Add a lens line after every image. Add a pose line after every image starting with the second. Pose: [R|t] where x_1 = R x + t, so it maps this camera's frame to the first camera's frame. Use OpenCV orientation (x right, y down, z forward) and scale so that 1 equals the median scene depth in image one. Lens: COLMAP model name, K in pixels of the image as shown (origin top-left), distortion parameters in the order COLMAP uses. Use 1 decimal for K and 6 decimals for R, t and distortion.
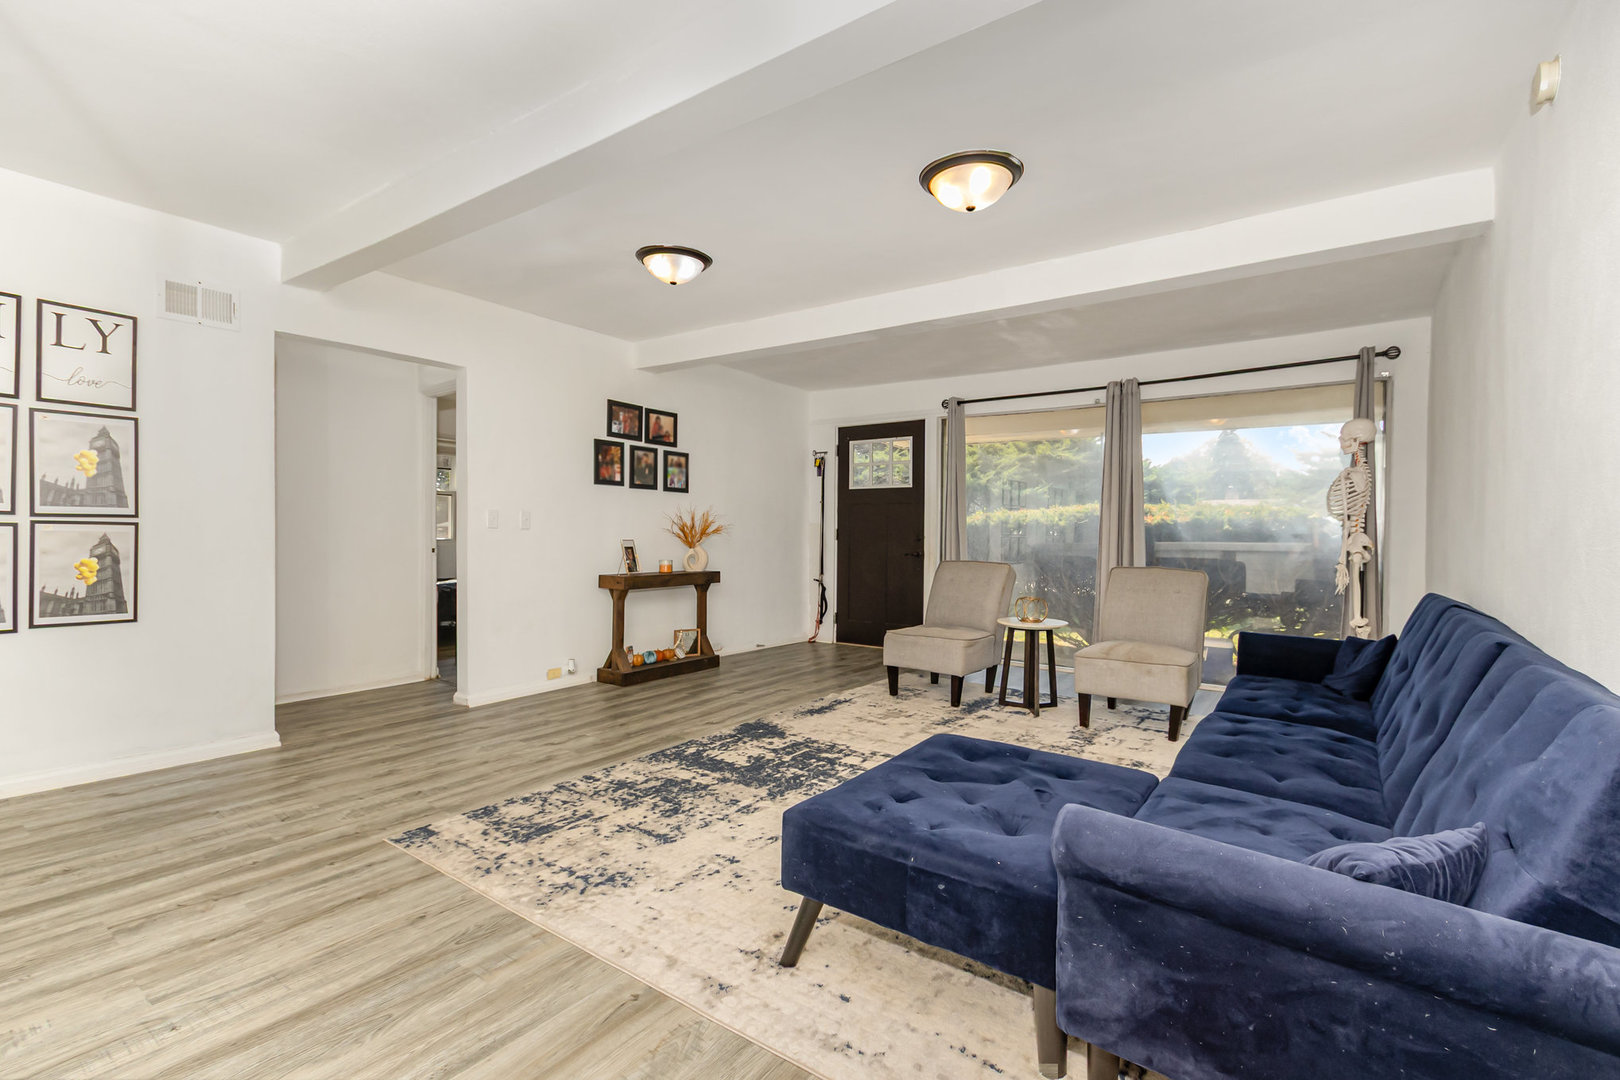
lens RADIAL K [[734.5, 0, 801.9], [0, 734.5, 536.8], [0, 0, 1]] dist [0.001742, 0.000152]
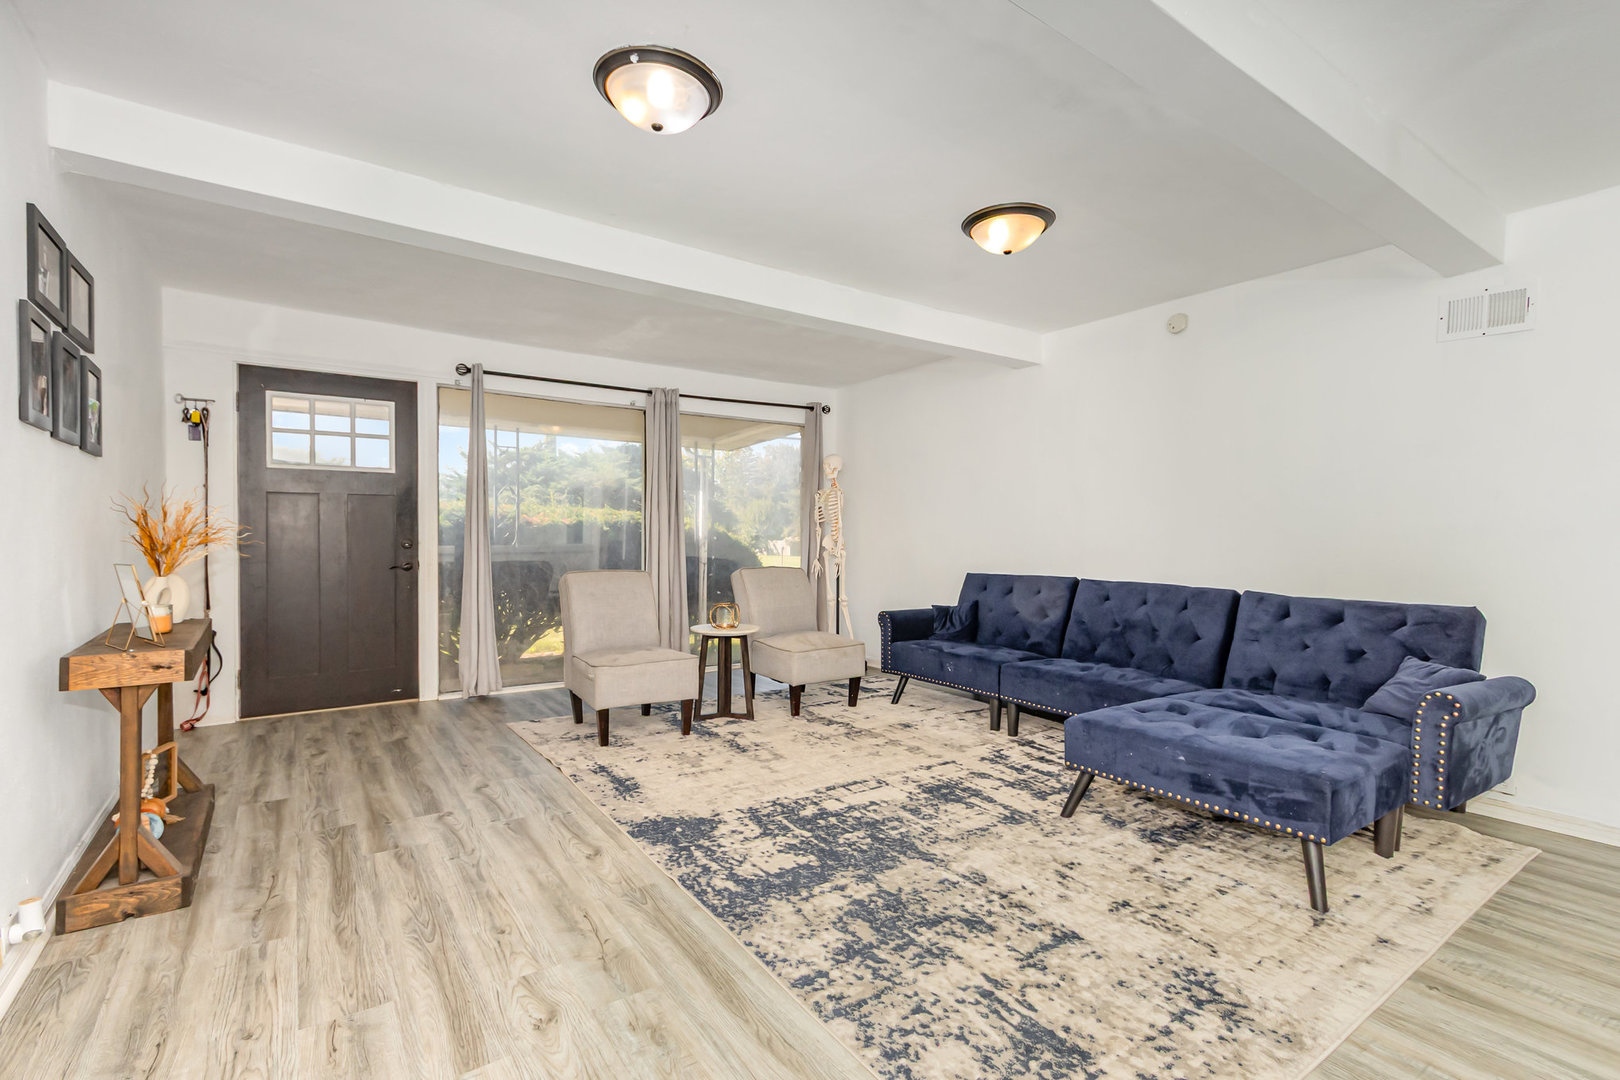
lens RADIAL K [[734.5, 0, 801.9], [0, 734.5, 536.8], [0, 0, 1]] dist [0.001742, 0.000152]
pose [[0.332555, -0.010813, 0.943022, -0.757113], [0.005521, 0.999939, 0.009518, -0.019838], [-0.943068, 0.002041, 0.332594, 0.747218]]
